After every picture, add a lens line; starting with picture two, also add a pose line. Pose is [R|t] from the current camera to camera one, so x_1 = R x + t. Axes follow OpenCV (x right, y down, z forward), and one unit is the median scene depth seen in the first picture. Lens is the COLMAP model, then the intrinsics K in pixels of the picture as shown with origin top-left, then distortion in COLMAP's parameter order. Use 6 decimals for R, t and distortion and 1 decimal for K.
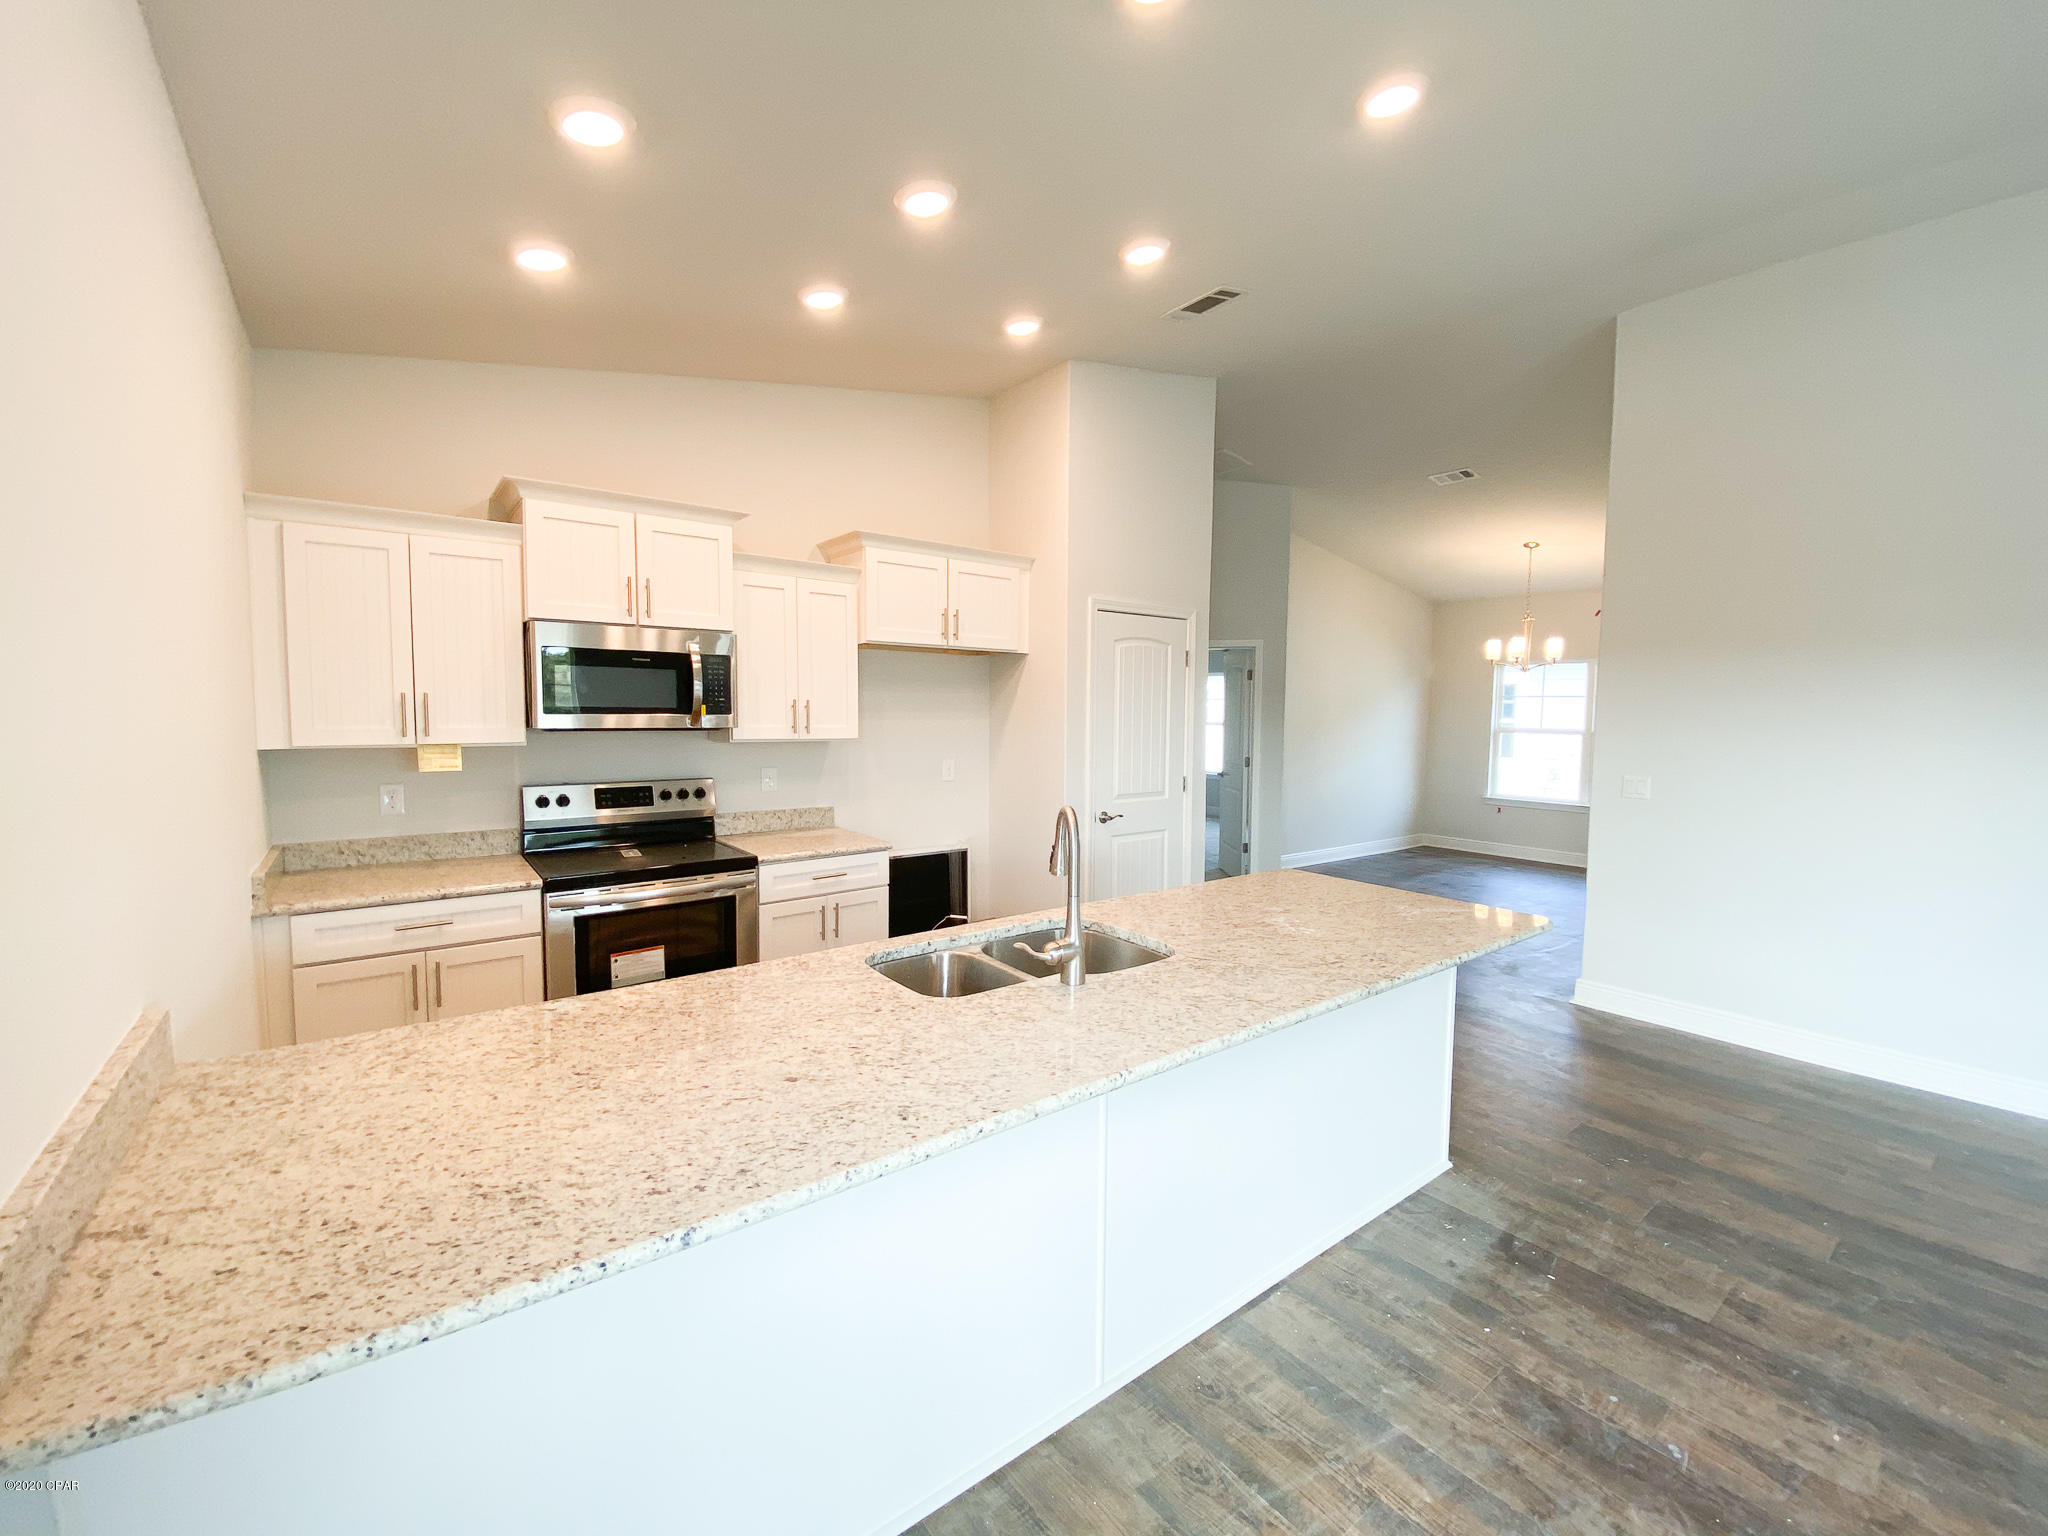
lens RADIAL K [[824.6, 0, 1024.0], [0, 824.6, 768.0], [0, 0, 1]] dist [0.037452, -0.031336]
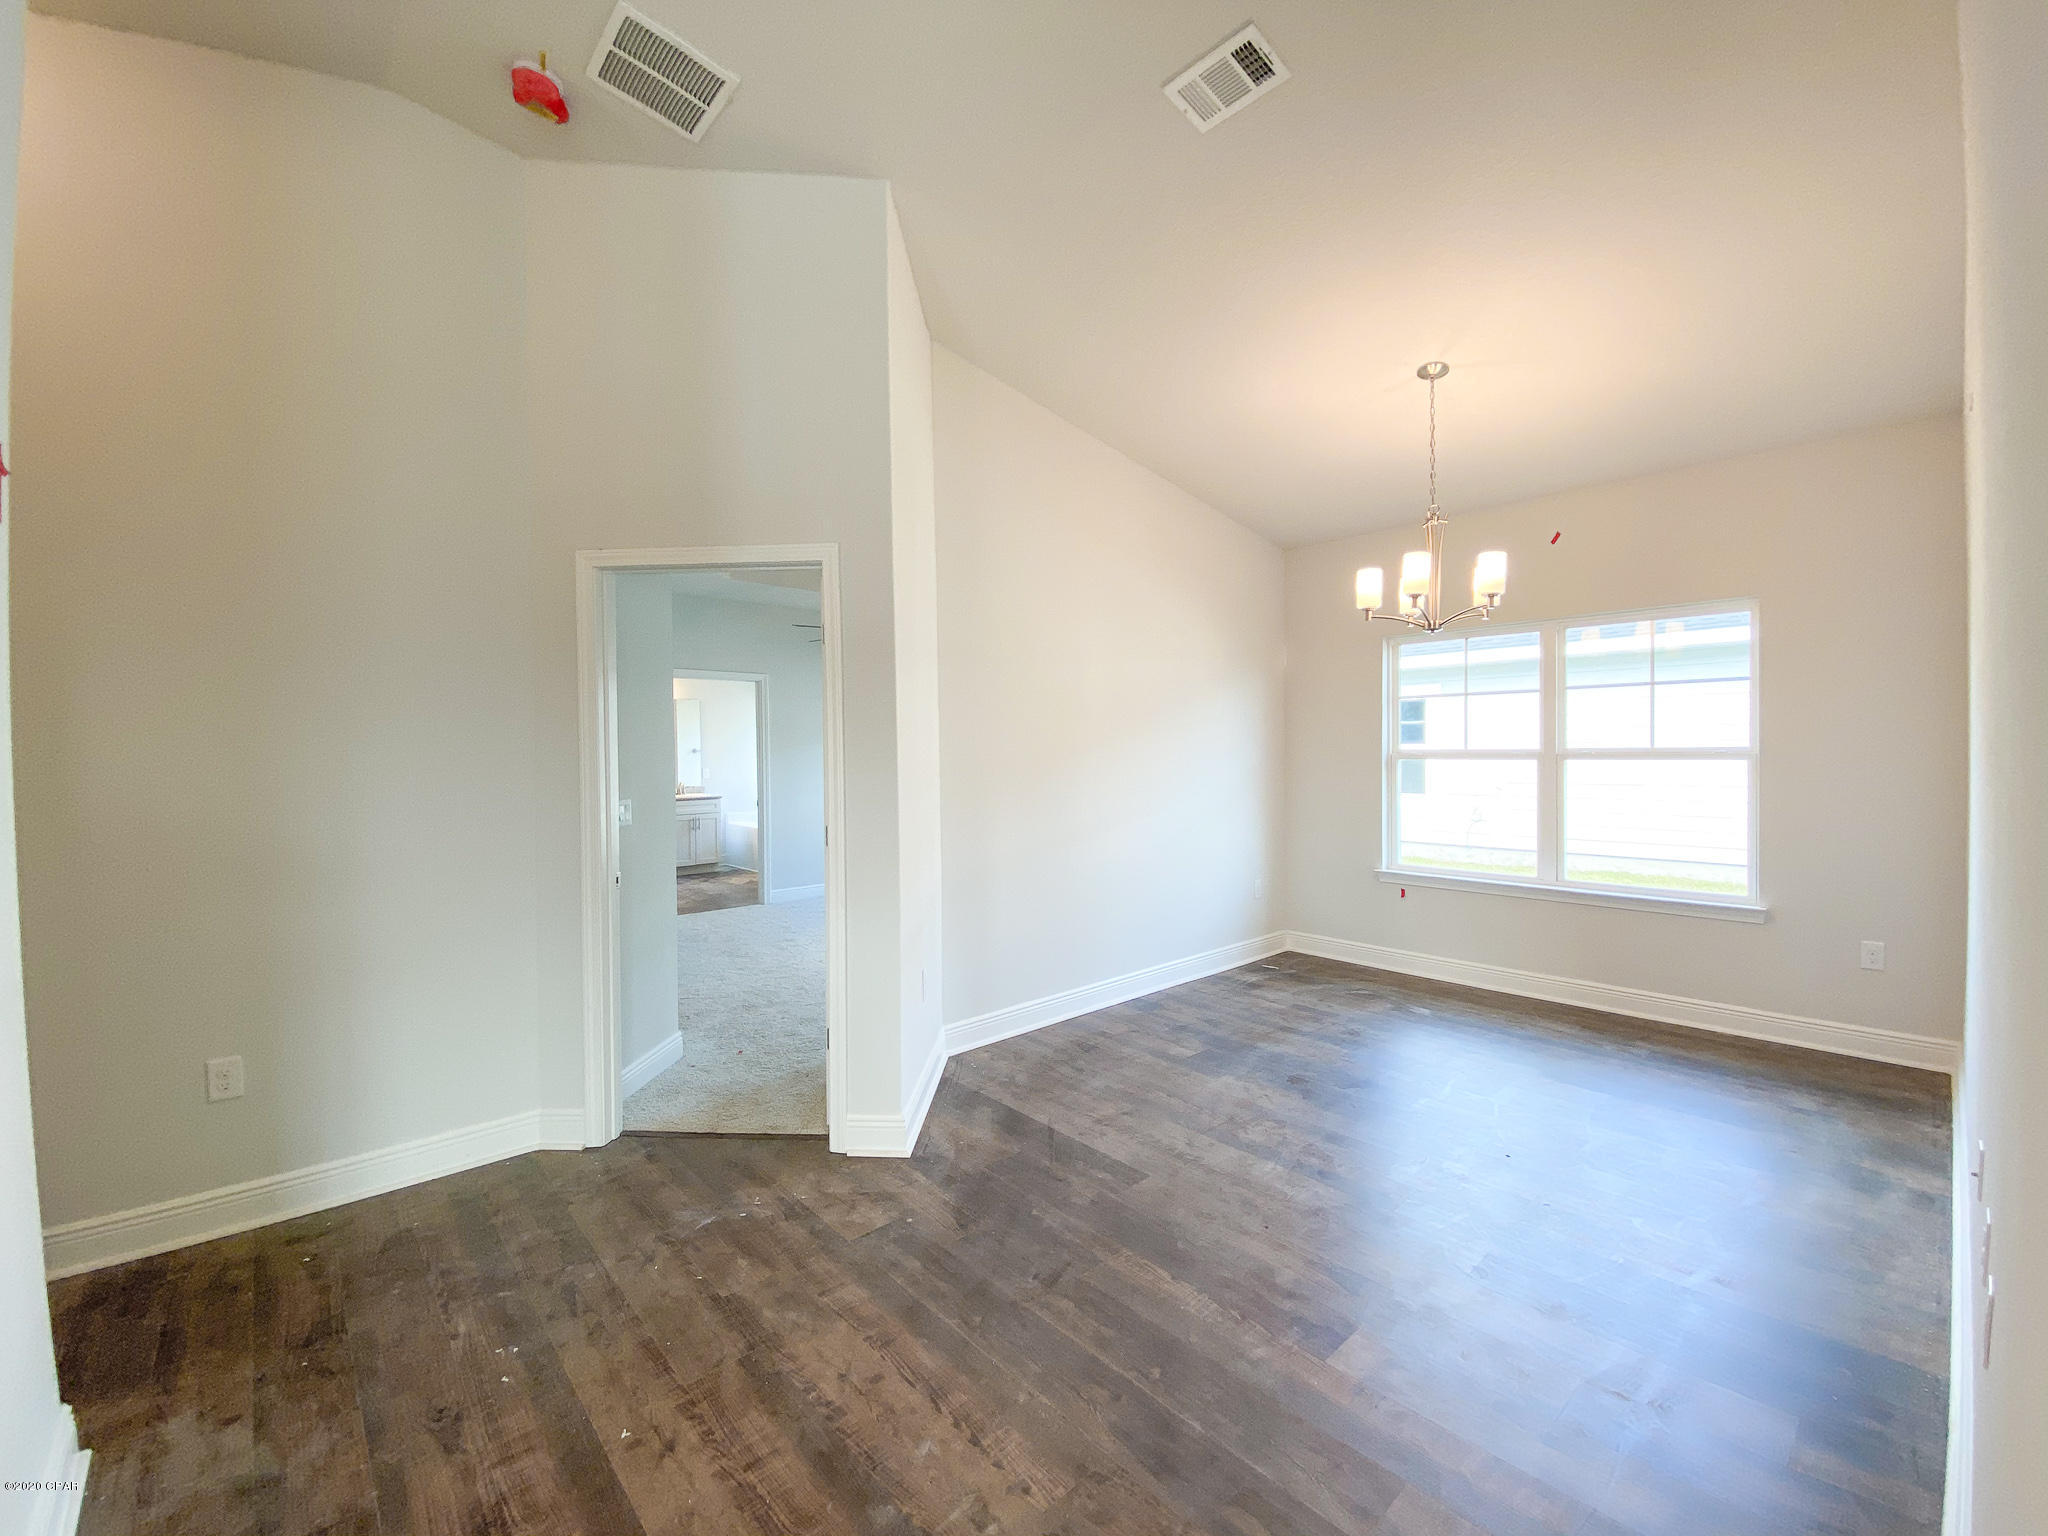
lens RADIAL K [[840.0, 0, 1023.1], [0, 840.0, 758.9], [0, 0, 1]] dist [0.014035, -0.017438]
pose [[0.996535, -0.024325, 0.079532, 0.774548], [0.029071, 0.997830, -0.059074, -0.041361], [-0.077922, 0.061181, 0.995080, 1.283429]]
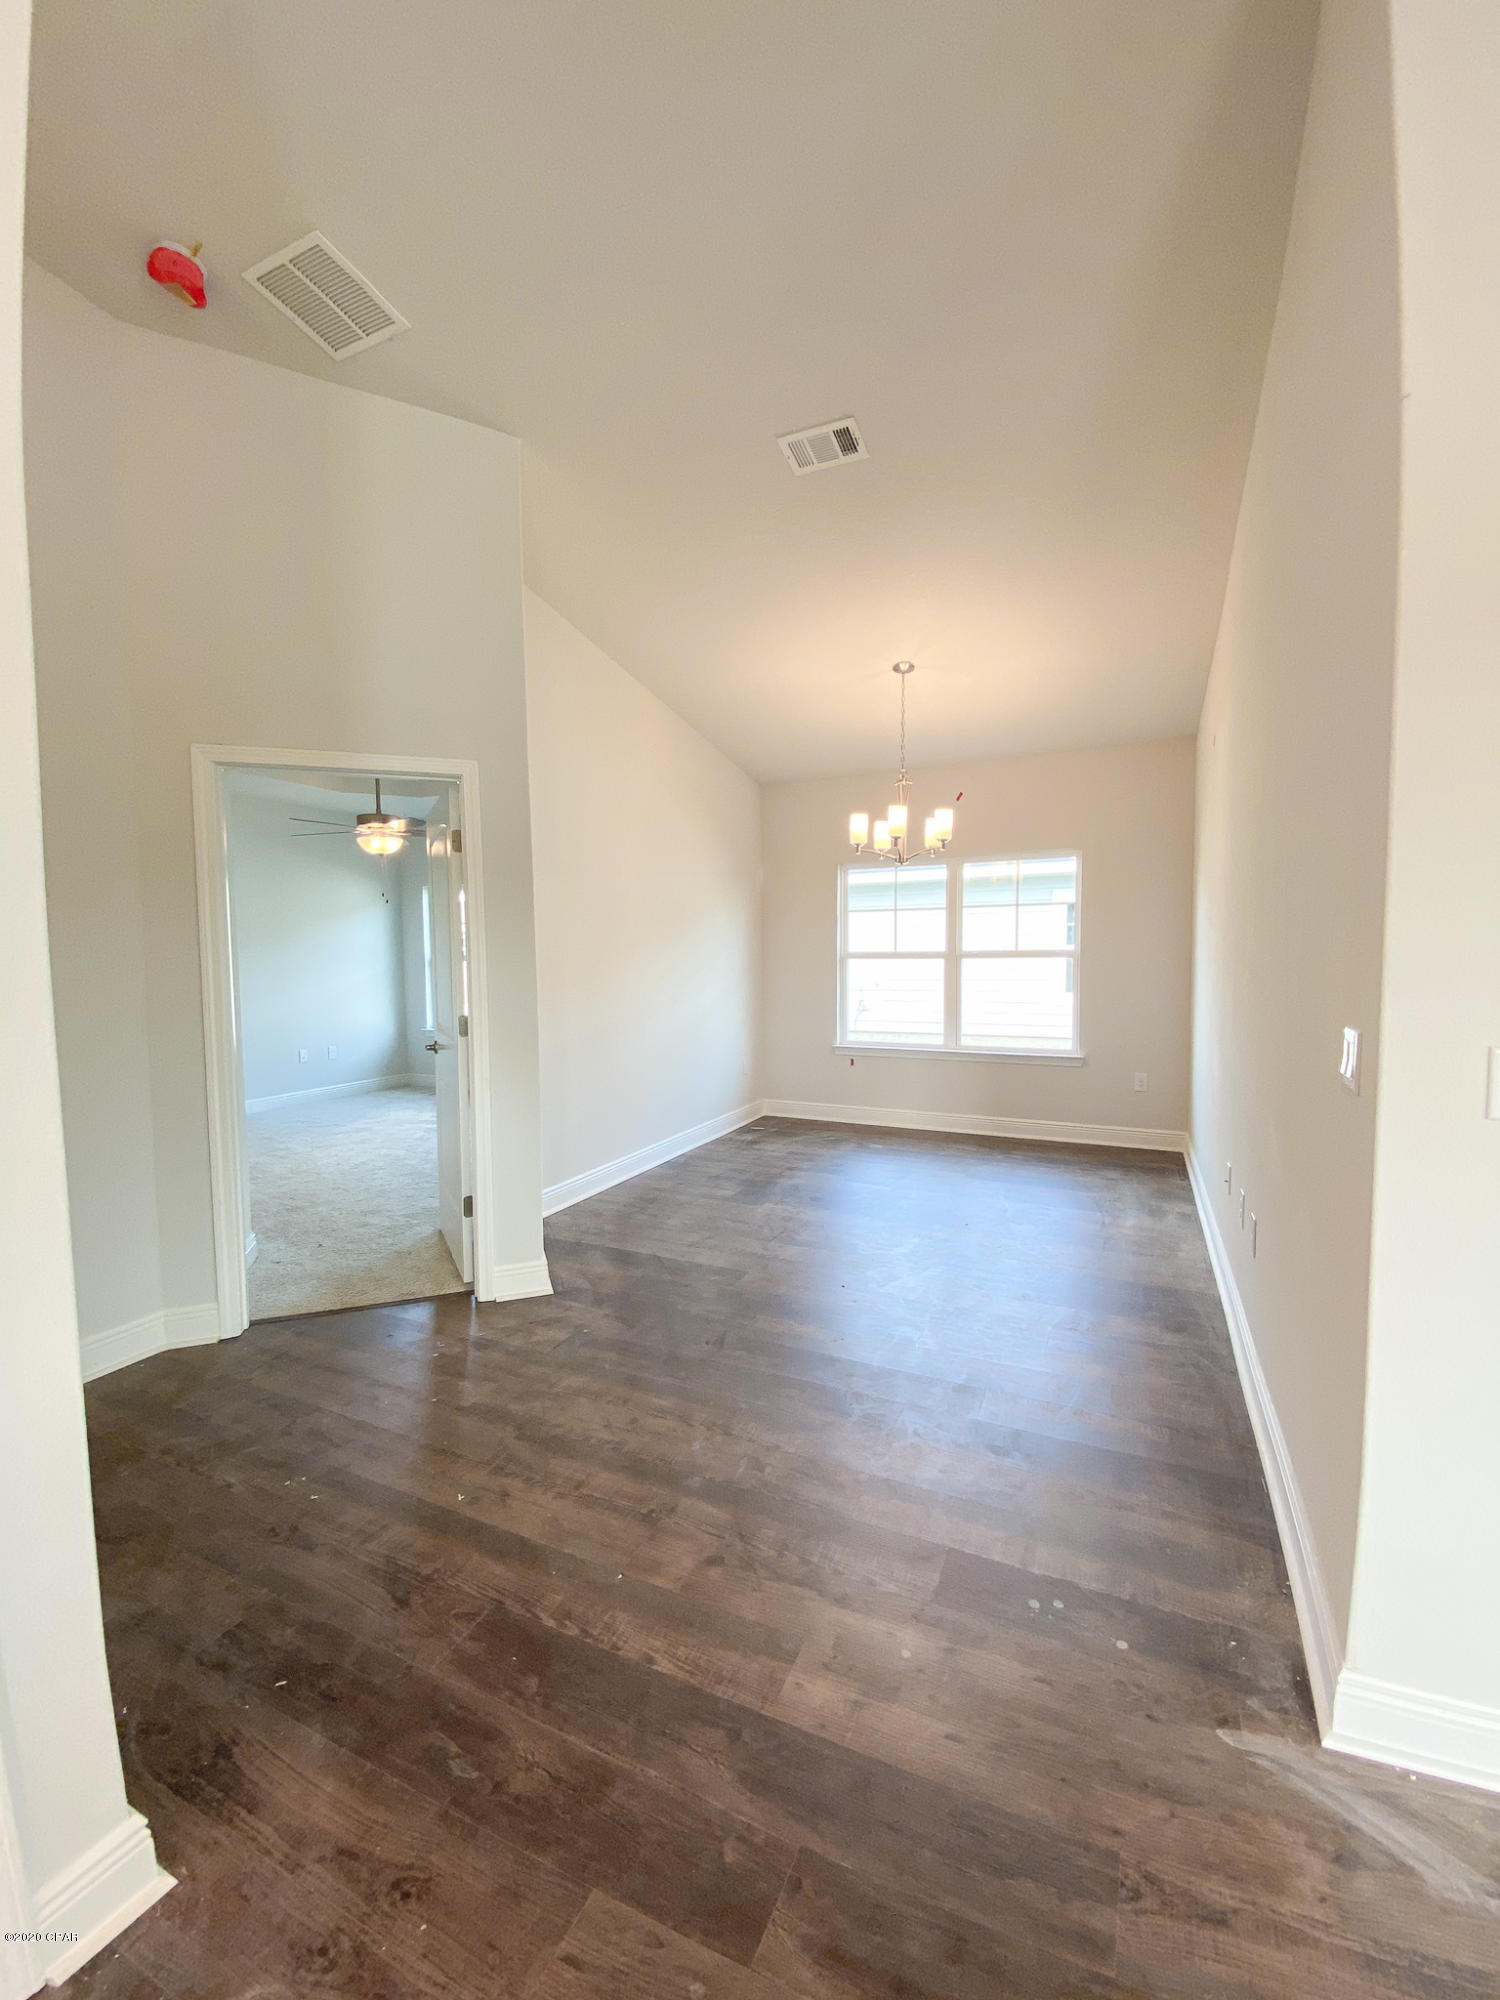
lens RADIAL K [[813.9, 0, 759.3], [0, 813.9, 998.4], [0, 0, 1]] dist [0.012700, -0.016714]
pose [[0.881691, -0.048143, 0.469364, 0.464649], [0.053896, 0.998546, 0.001177, -0.031895], [-0.468738, 0.024259, 0.883004, 1.168009]]
